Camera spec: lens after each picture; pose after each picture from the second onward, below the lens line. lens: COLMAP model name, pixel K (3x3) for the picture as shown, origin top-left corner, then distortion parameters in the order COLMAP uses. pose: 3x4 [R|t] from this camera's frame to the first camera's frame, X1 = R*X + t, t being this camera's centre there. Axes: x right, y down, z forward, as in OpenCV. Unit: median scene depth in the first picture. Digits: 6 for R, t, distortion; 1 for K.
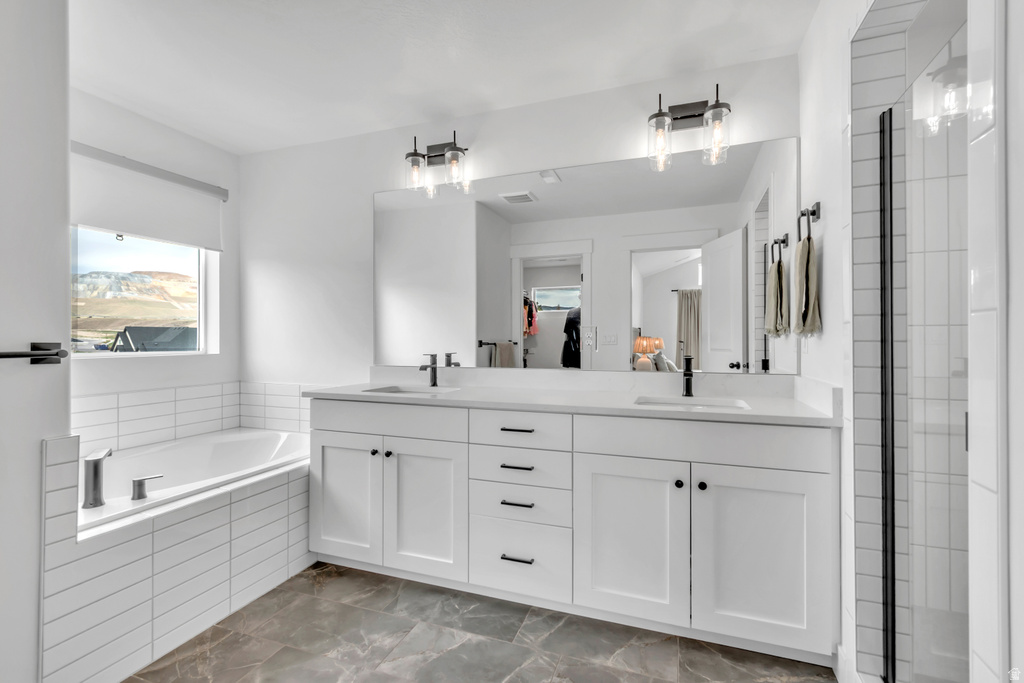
lens RADIAL K [[451.7, 0, 513.8], [0, 451.7, 337.9], [0, 0, 1]] dist [0.002408, -0.000994]
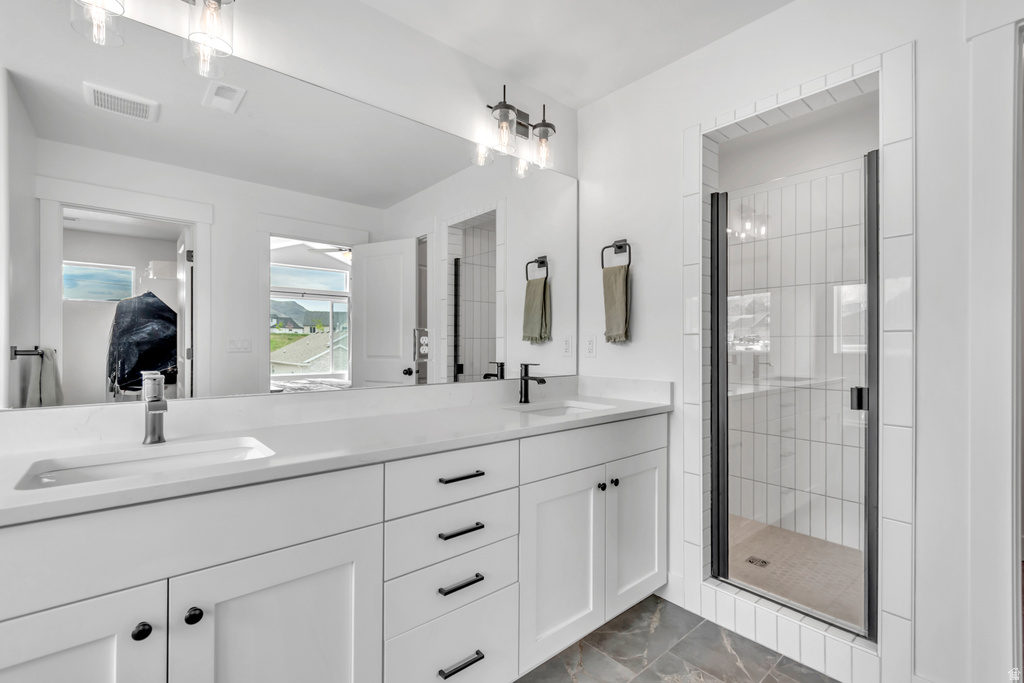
lens RADIAL K [[454.1, 0, 494.4], [0, 454.1, 347.8], [0, 0, 1]] dist [0.005164, -0.000137]
pose [[0.497495, -0.000428, 0.867467, -0.458229], [-0.006749, 0.999968, 0.004364, 0.002329], [-0.867441, -0.008026, 0.497476, 0.493693]]
